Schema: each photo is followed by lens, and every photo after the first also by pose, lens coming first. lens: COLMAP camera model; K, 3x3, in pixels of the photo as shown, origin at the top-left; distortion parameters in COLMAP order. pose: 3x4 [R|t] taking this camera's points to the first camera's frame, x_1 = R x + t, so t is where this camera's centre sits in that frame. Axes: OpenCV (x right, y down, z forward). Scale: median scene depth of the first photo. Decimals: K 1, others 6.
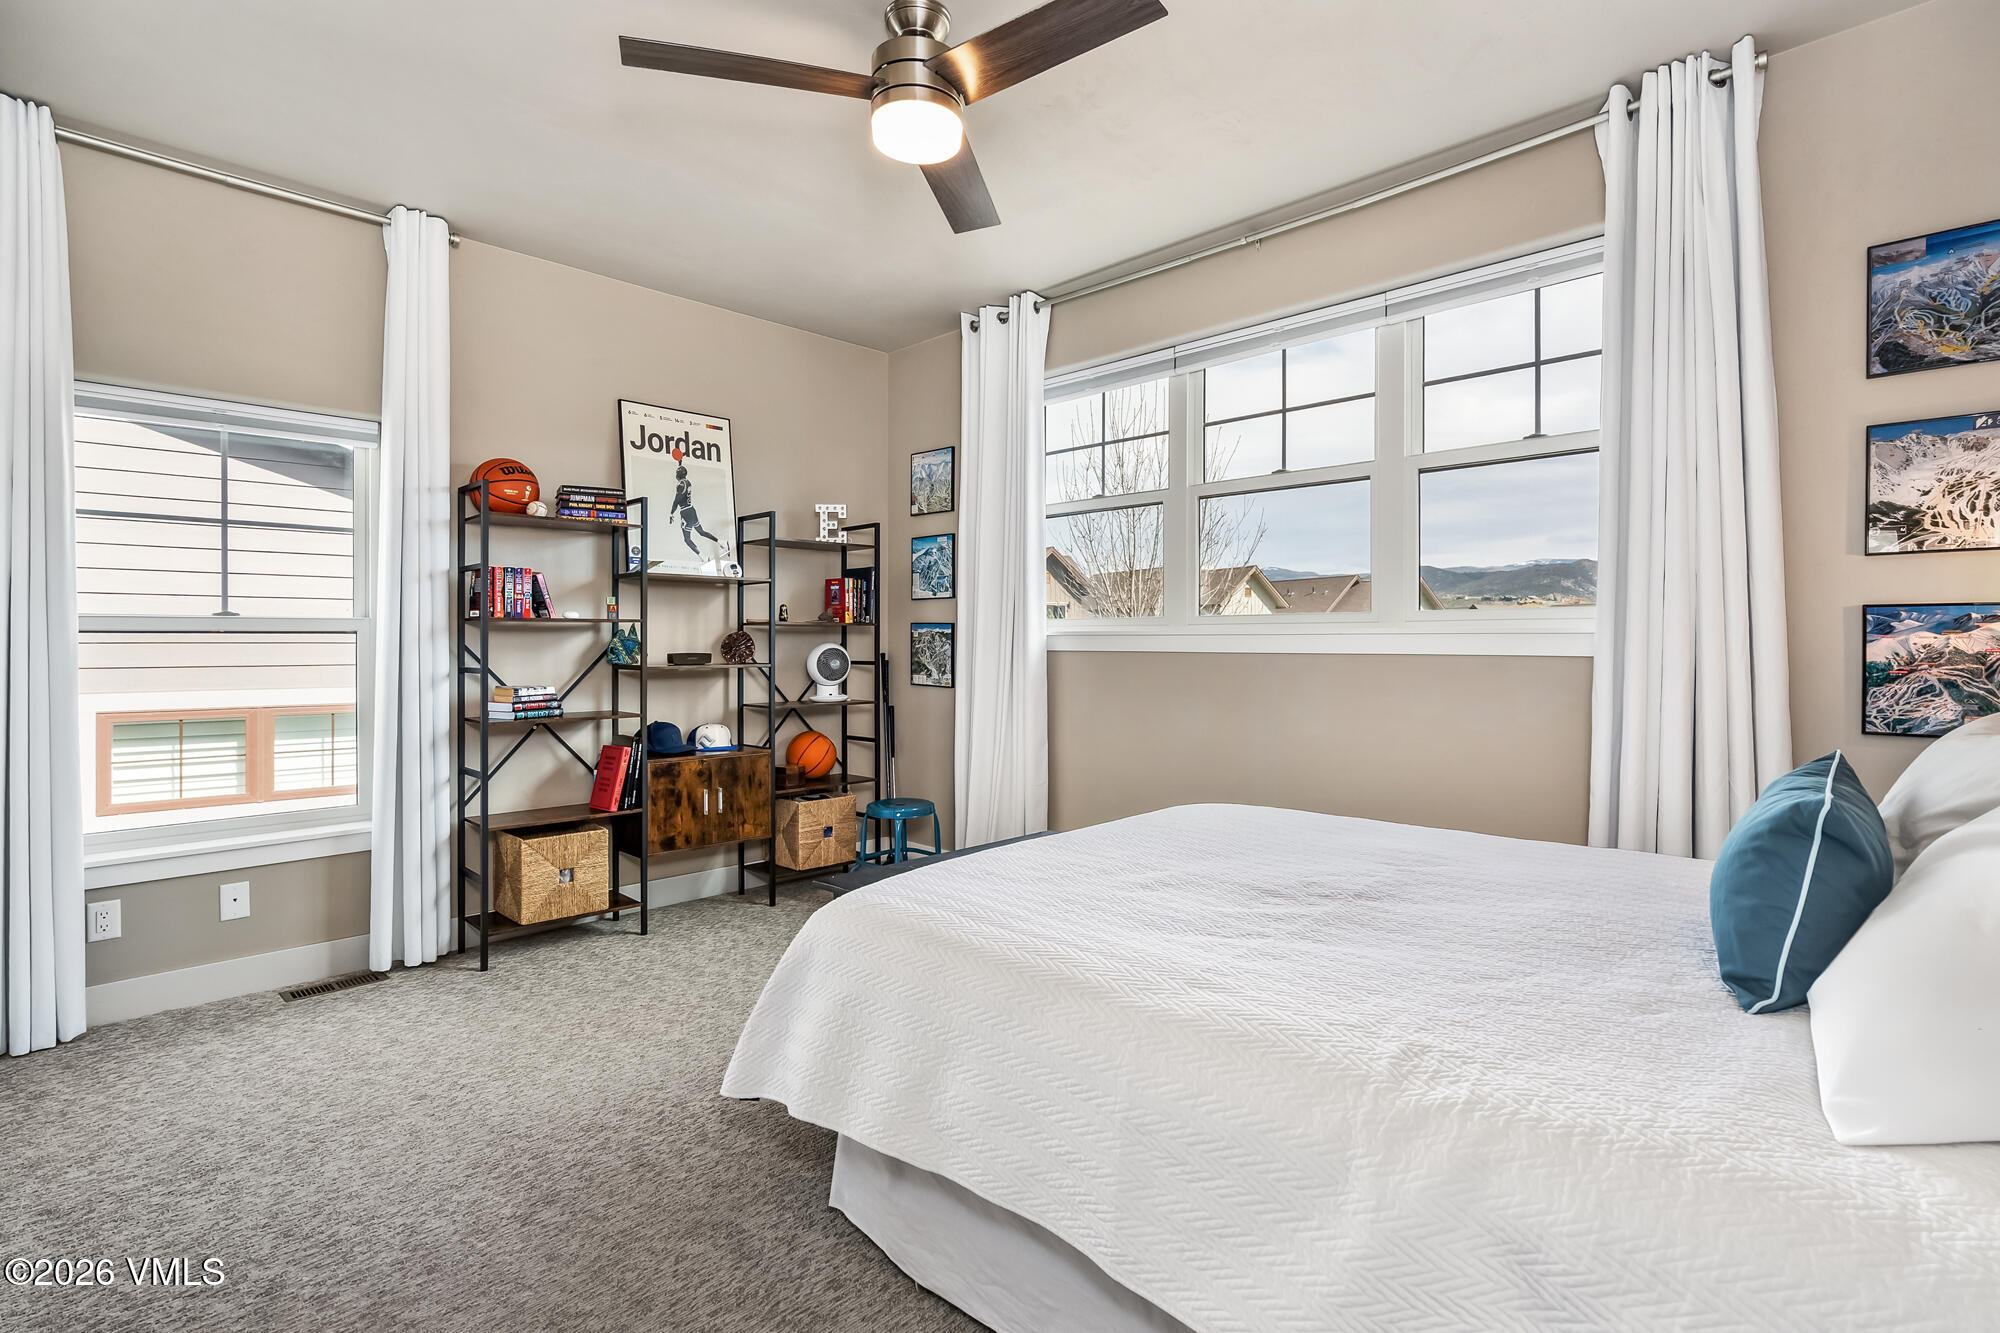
lens RADIAL K [[907.0, 0, 998.3], [0, 907.0, 657.1], [0, 0, 1]] dist [0.001585, 0.000327]
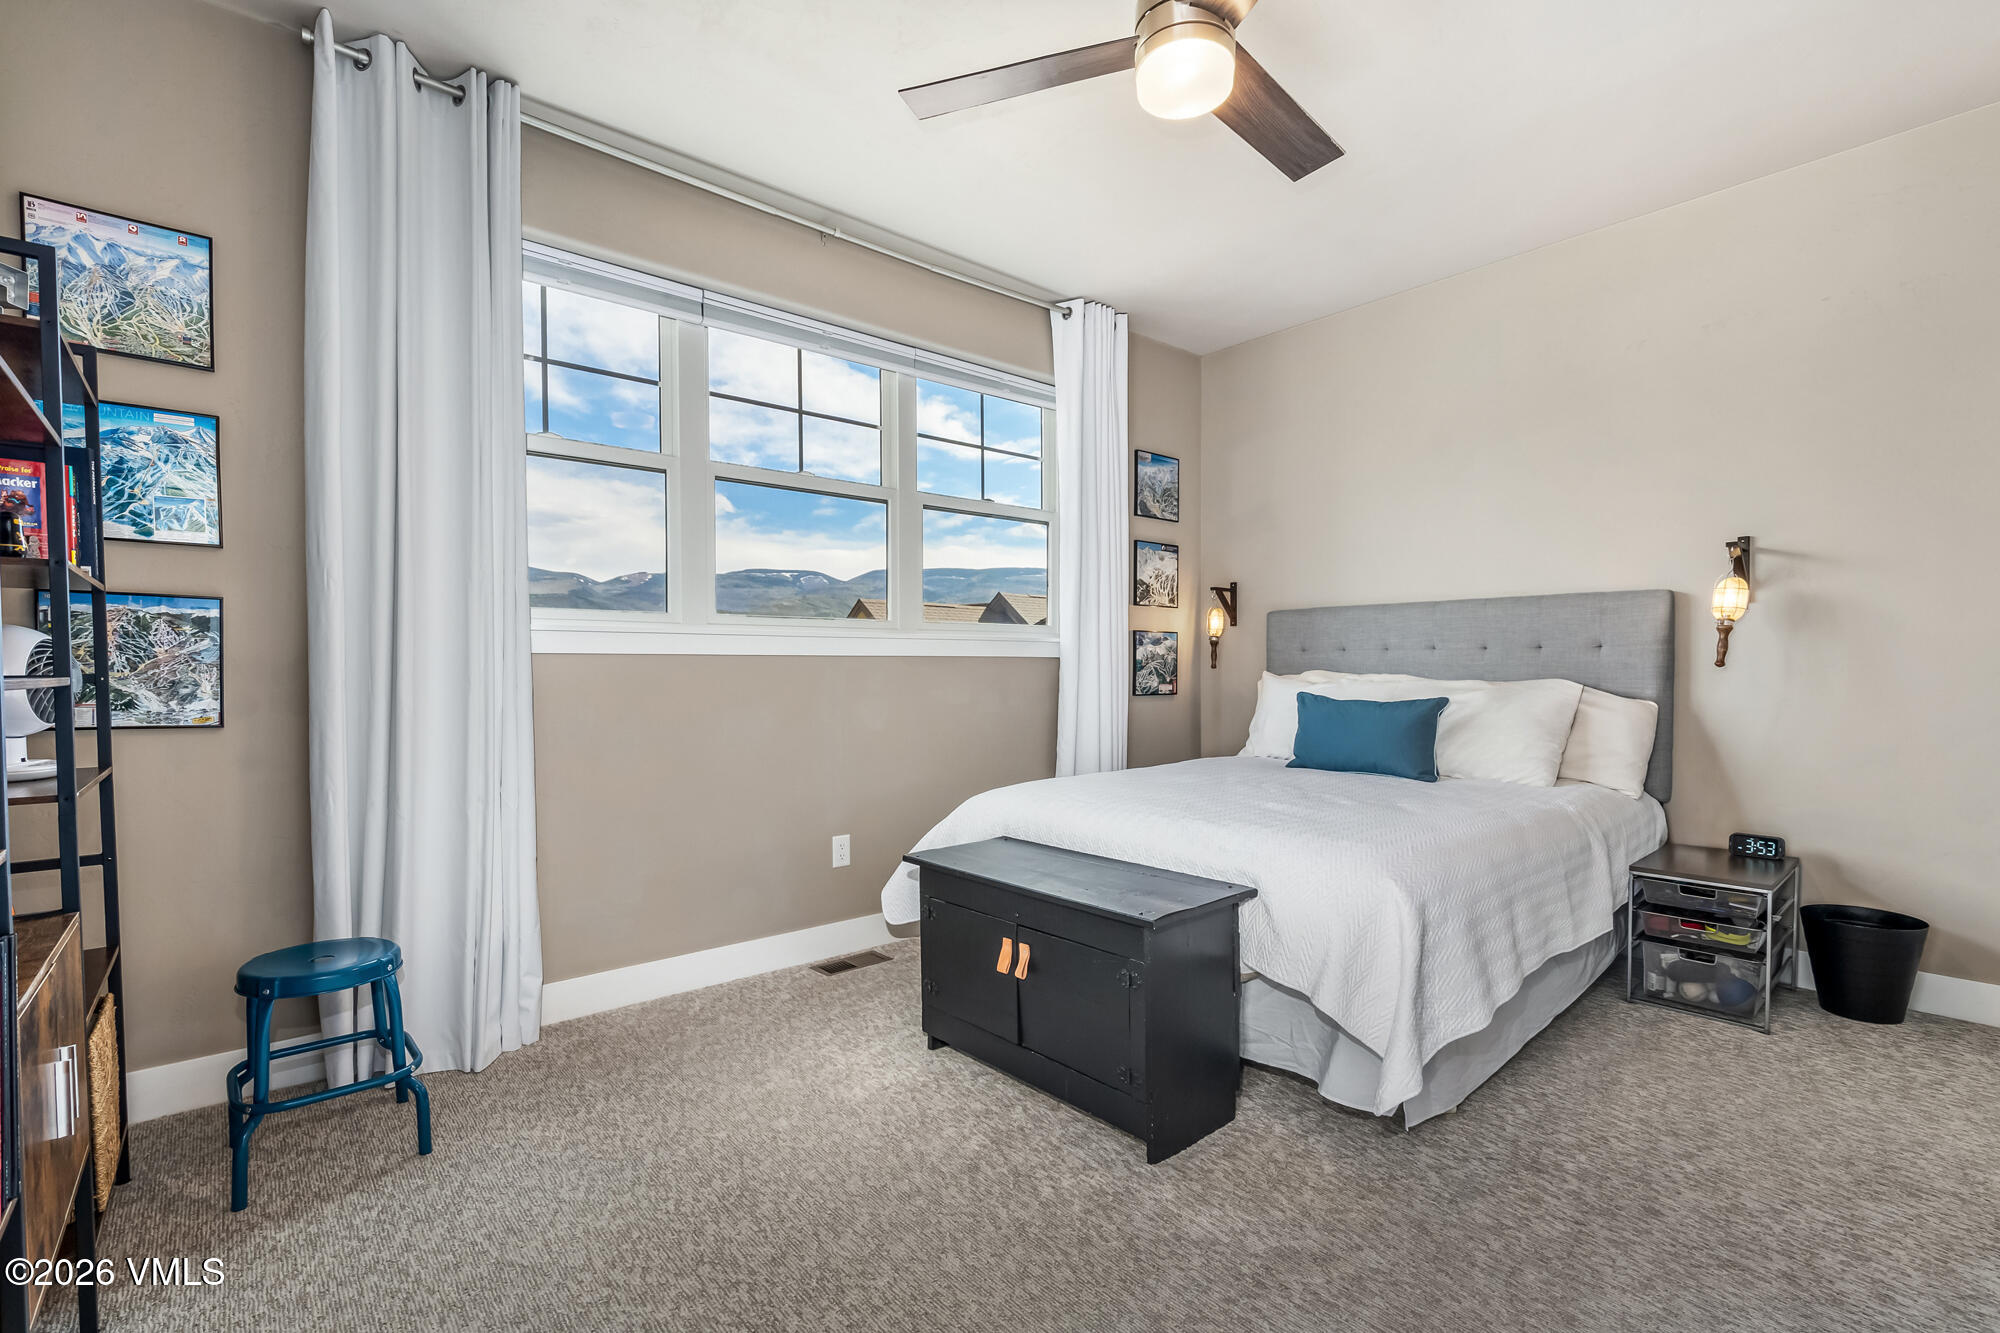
lens RADIAL K [[907.0, 0, 997.6], [0, 907.0, 673.2], [0, 0, 1]] dist [0.001585, 0.000327]
pose [[0.105282, -0.019671, 0.994248, -0.586337], [0.008246, 0.999787, 0.018907, -0.002228], [-0.994408, 0.006208, 0.105422, 0.613880]]
